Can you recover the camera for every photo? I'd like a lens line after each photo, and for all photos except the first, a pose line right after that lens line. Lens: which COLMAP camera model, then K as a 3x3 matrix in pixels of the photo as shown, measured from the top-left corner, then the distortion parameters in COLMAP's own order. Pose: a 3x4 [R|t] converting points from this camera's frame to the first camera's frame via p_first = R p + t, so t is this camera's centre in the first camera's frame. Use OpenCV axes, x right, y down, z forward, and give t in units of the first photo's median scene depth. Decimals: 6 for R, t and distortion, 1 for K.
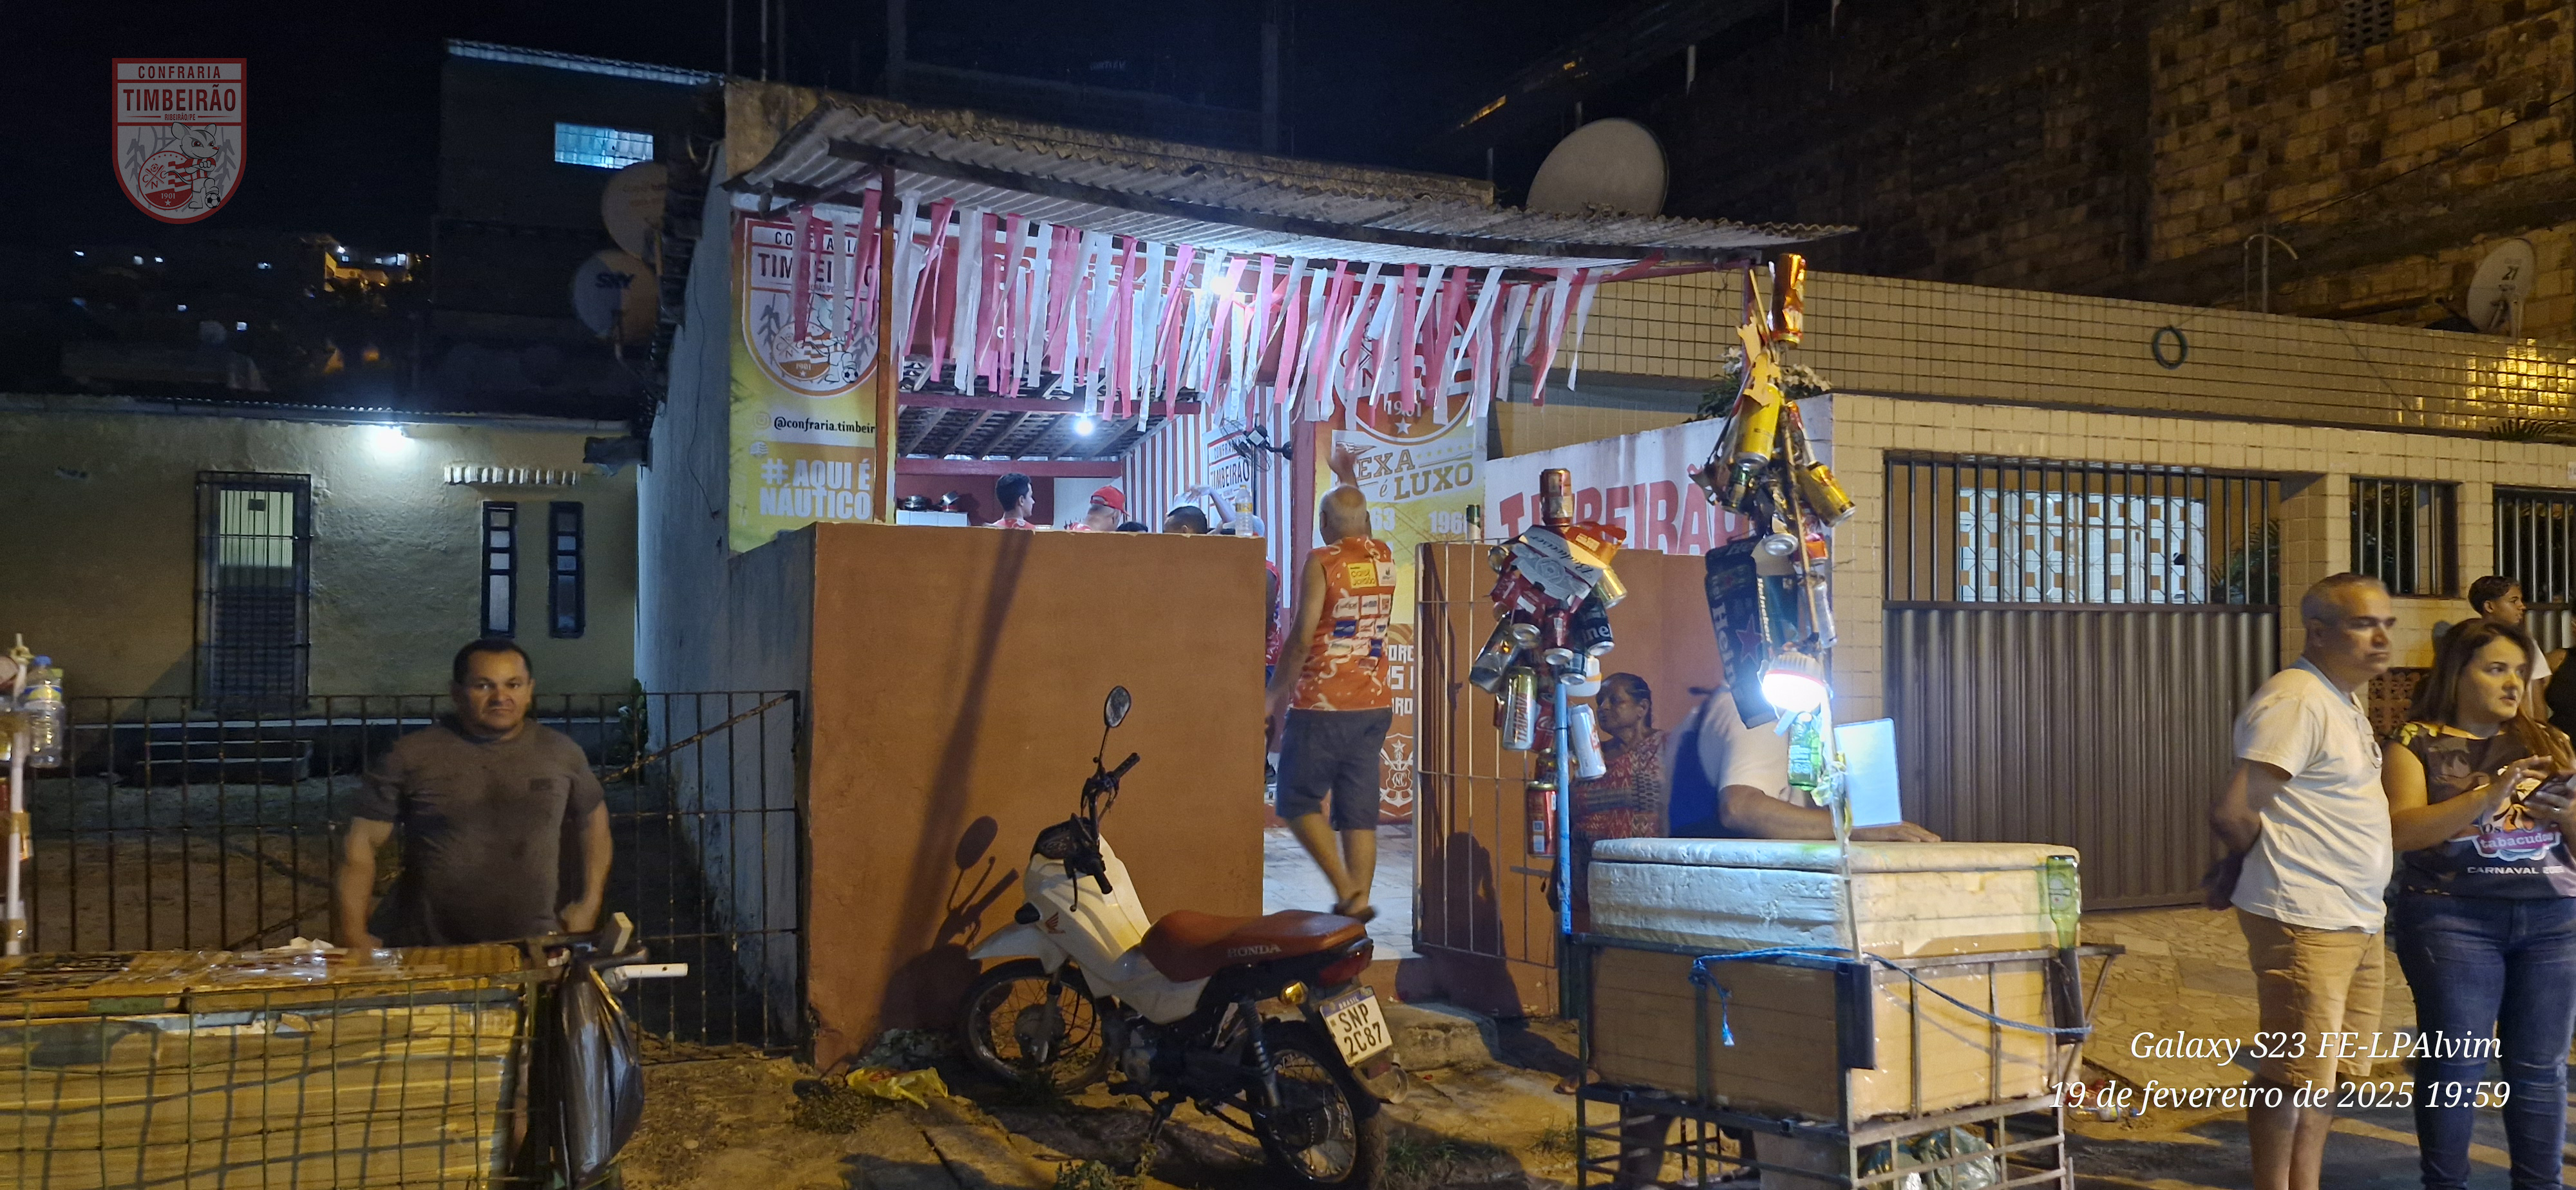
lens RADIAL K [[1777.6, 0, 1269.5], [0, 1777.6, 573.5], [0, 0, 1]] dist [0.105707, -0.120944]
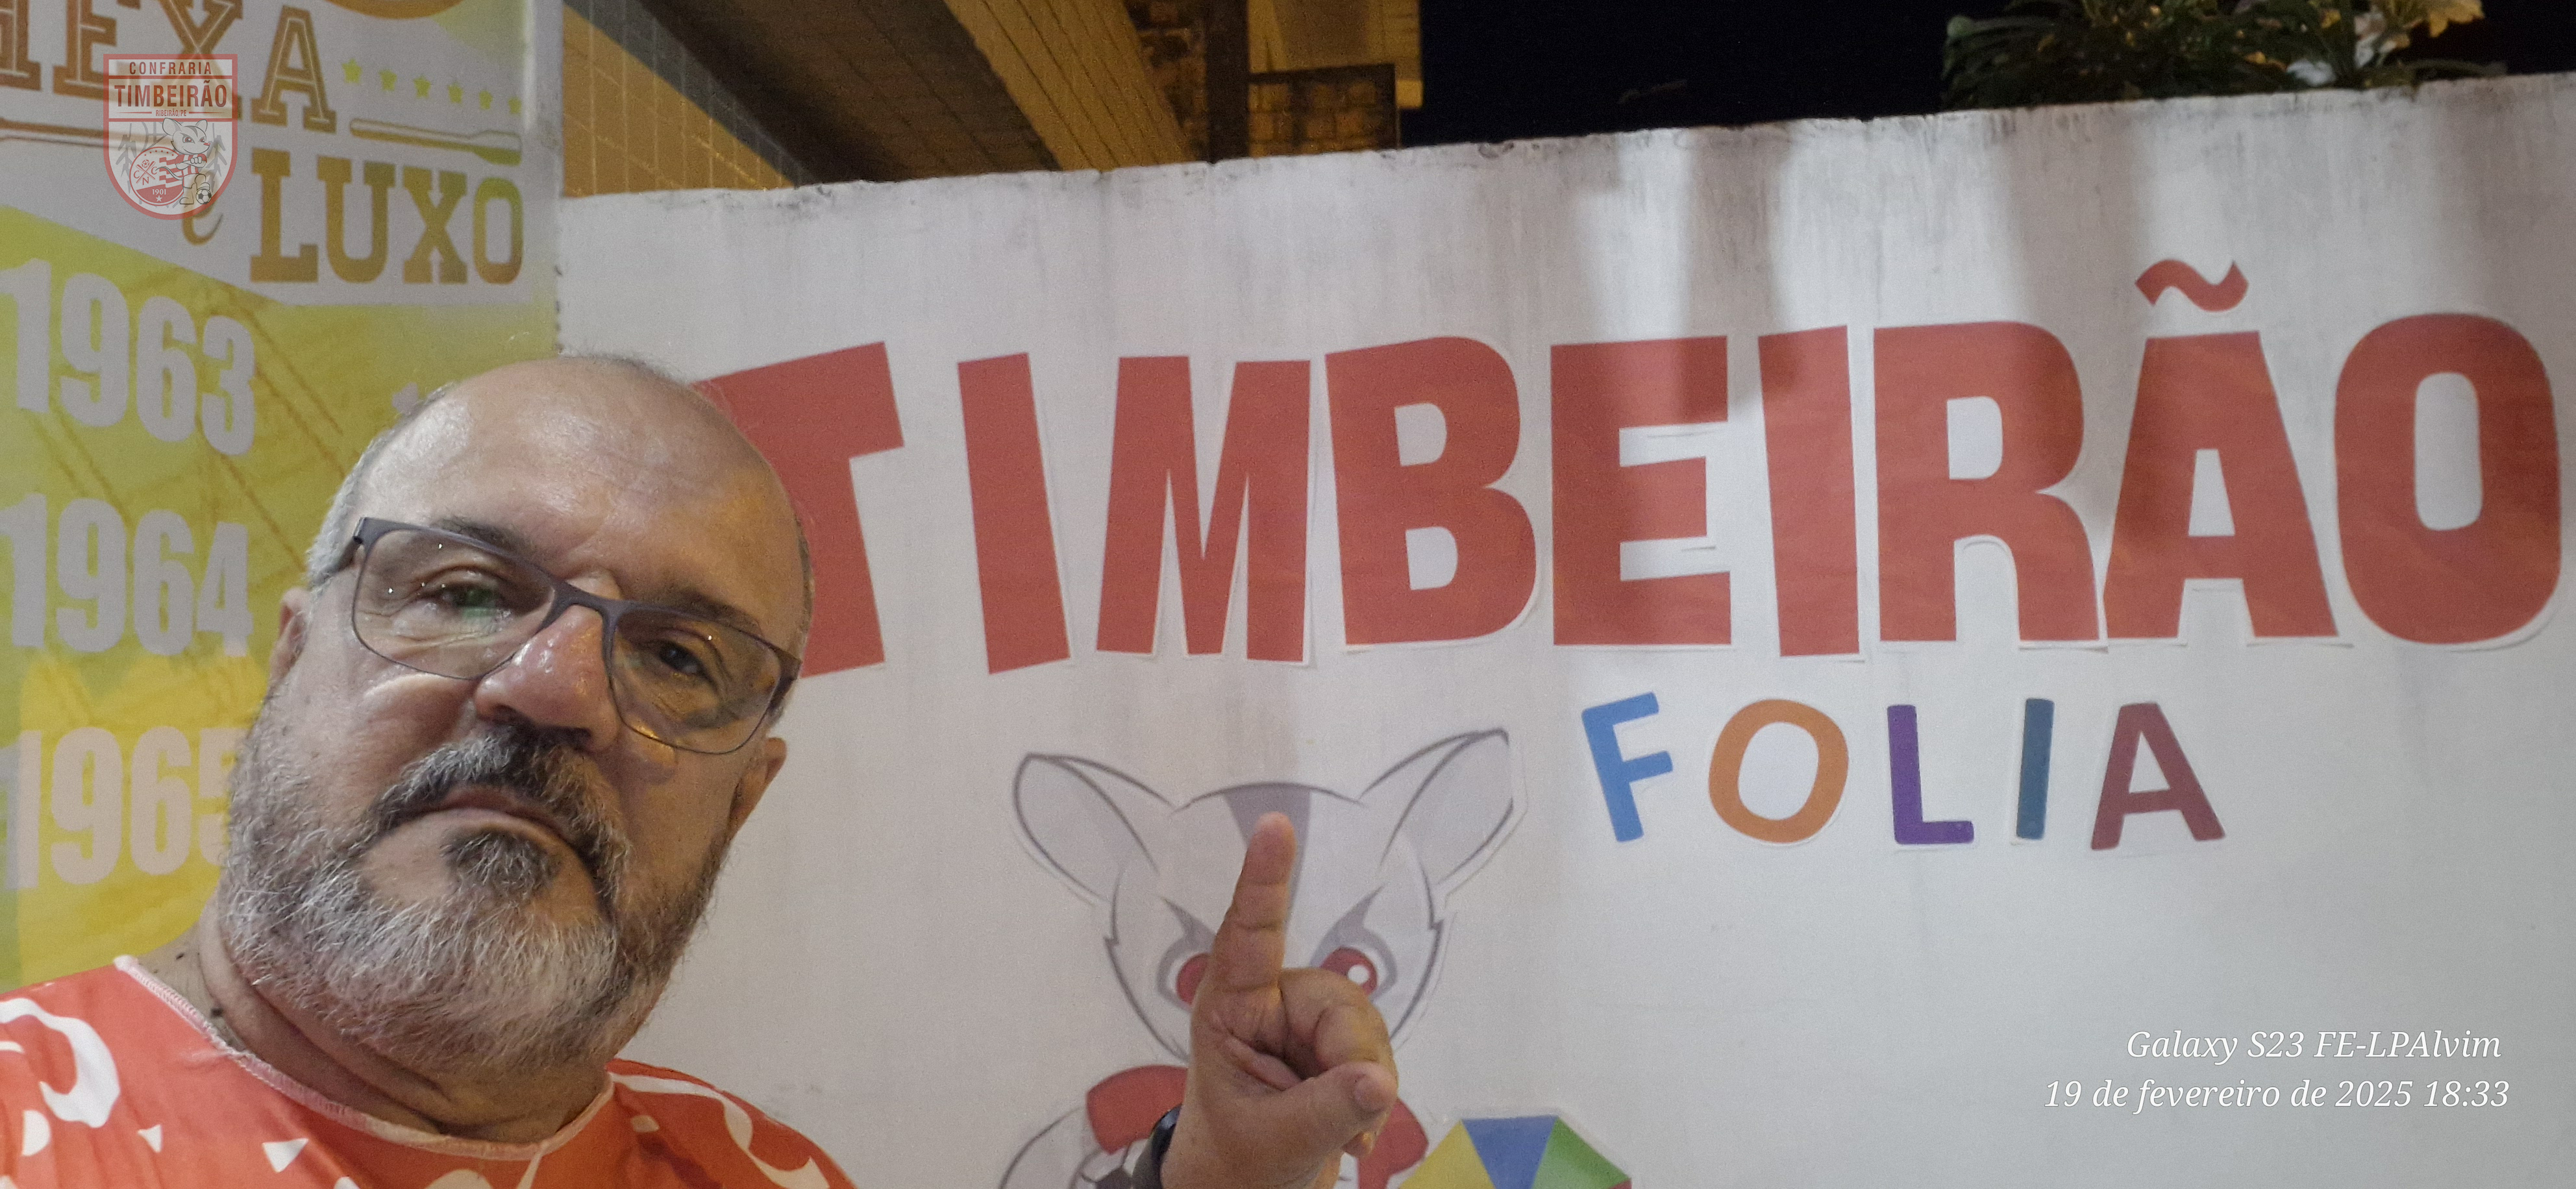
lens RADIAL K [[1737.2, 0, 1277.4], [0, 1737.2, 590.1], [0, 0, 1]] dist [0.102489, -0.116228]
pose [[0.439066, 0.033486, 0.897830, -0.037420], [0.006922, 0.999149, -0.040650, -0.004189], [-0.898428, 0.024063, 0.438461, 0.837208]]
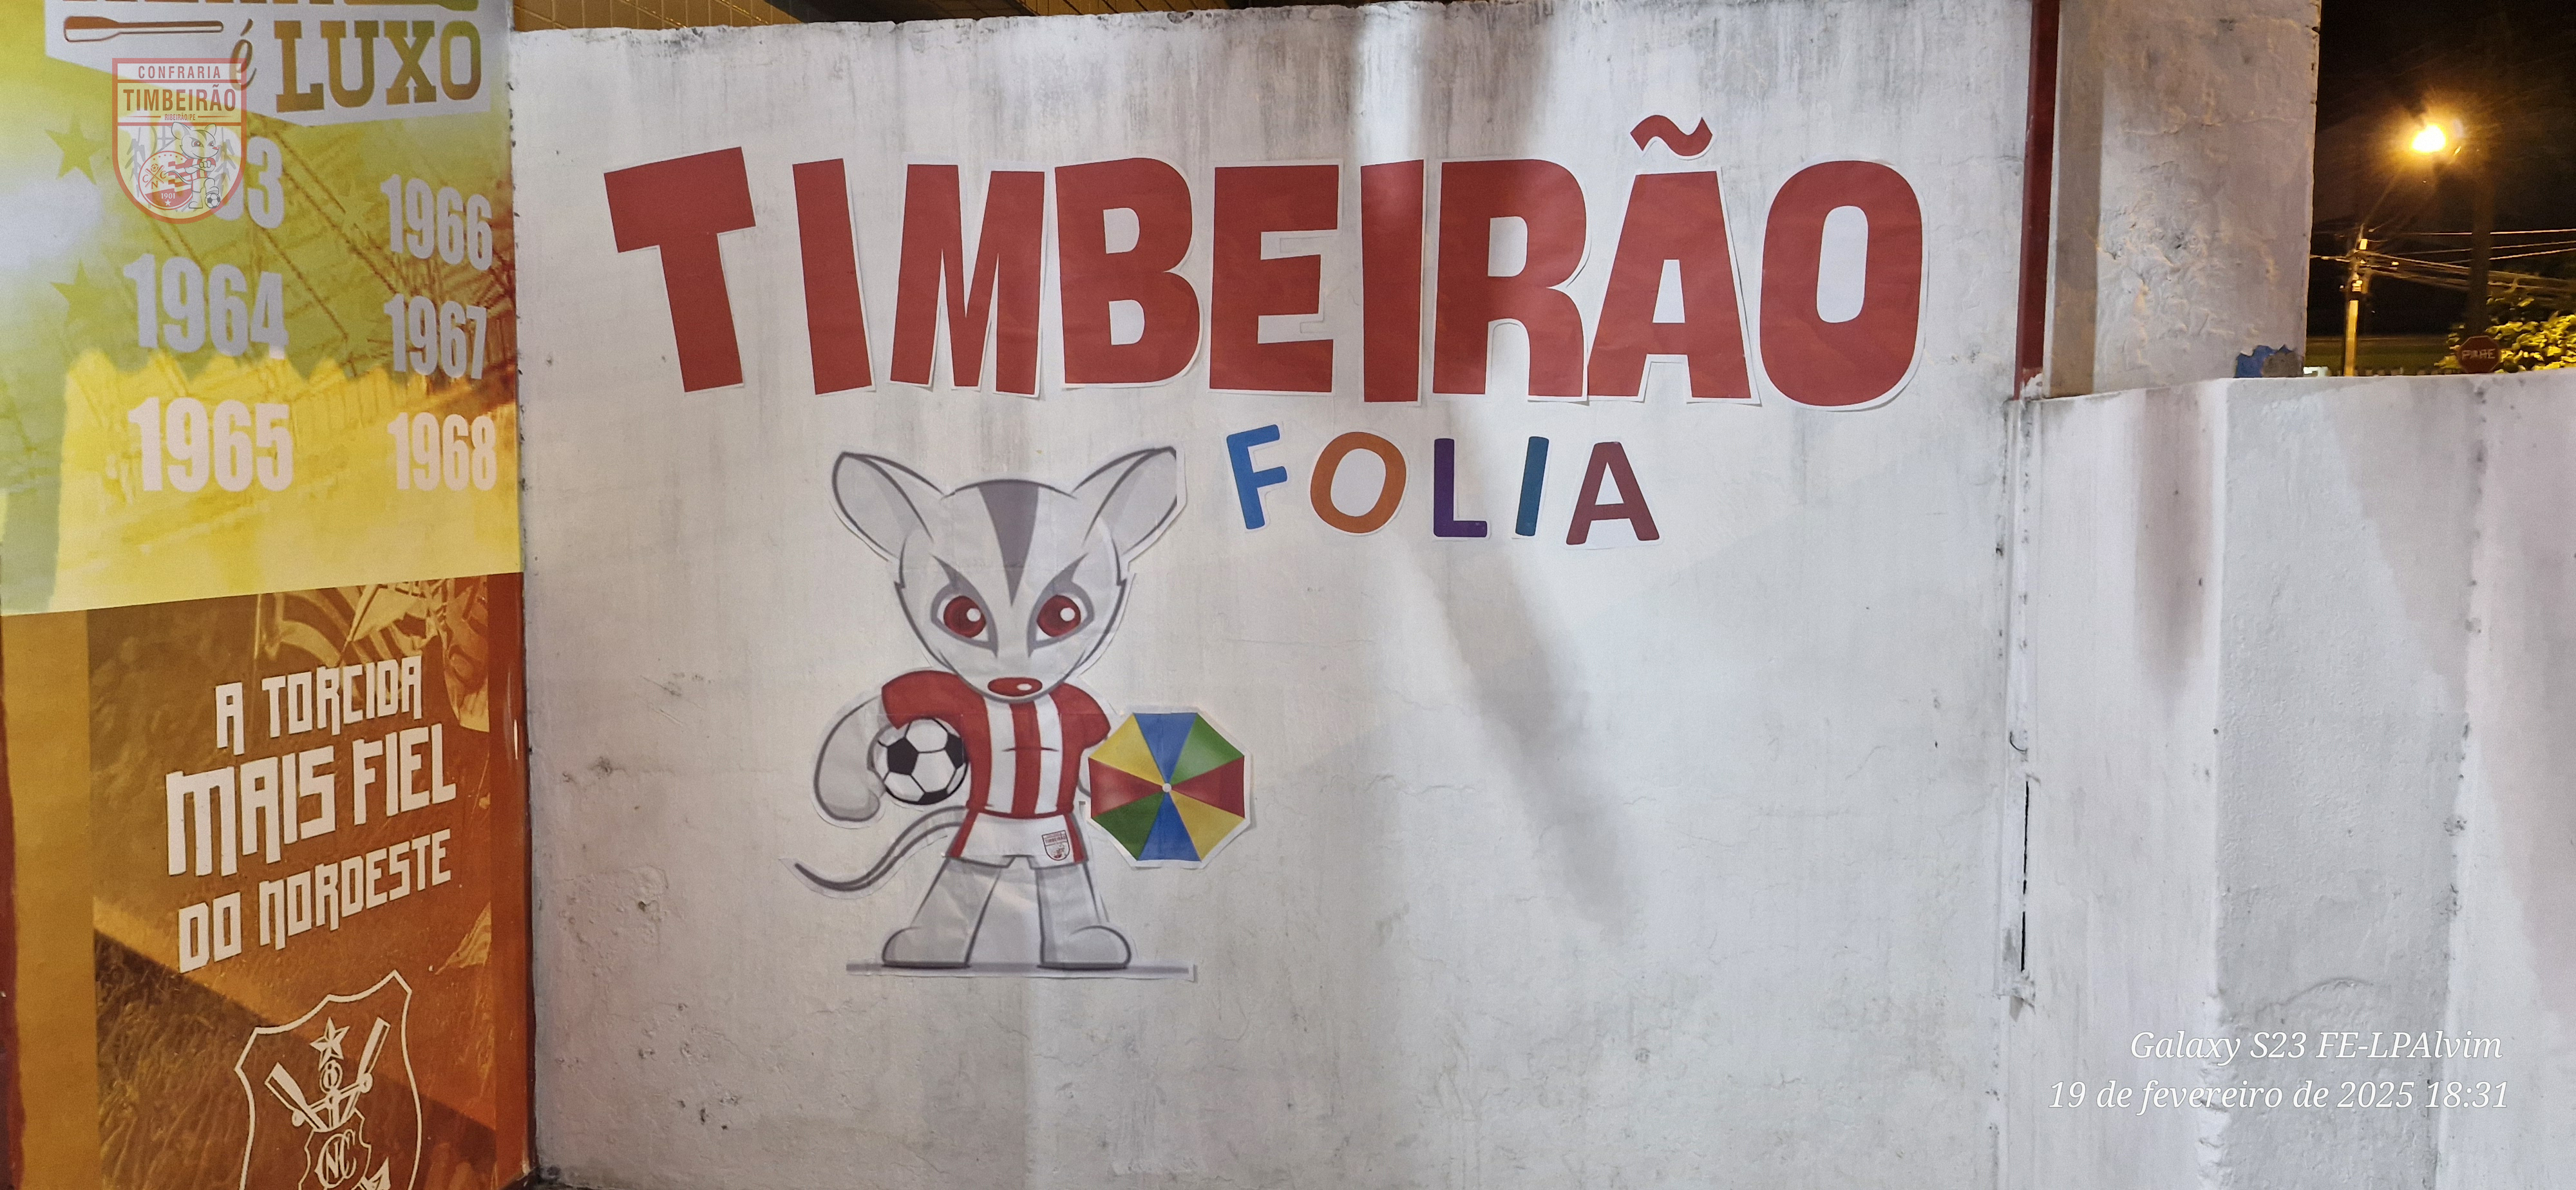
lens RADIAL K [[1770.6, 0, 1302.2], [0, 1770.6, 587.6], [0, 0, 1]] dist [0.132881, -0.170815]
pose [[0.498673, -0.071161, 0.863864, -0.088339], [-0.027252, 0.994845, 0.097682, -0.002088], [-0.866362, -0.072253, 0.494163, 0.733894]]
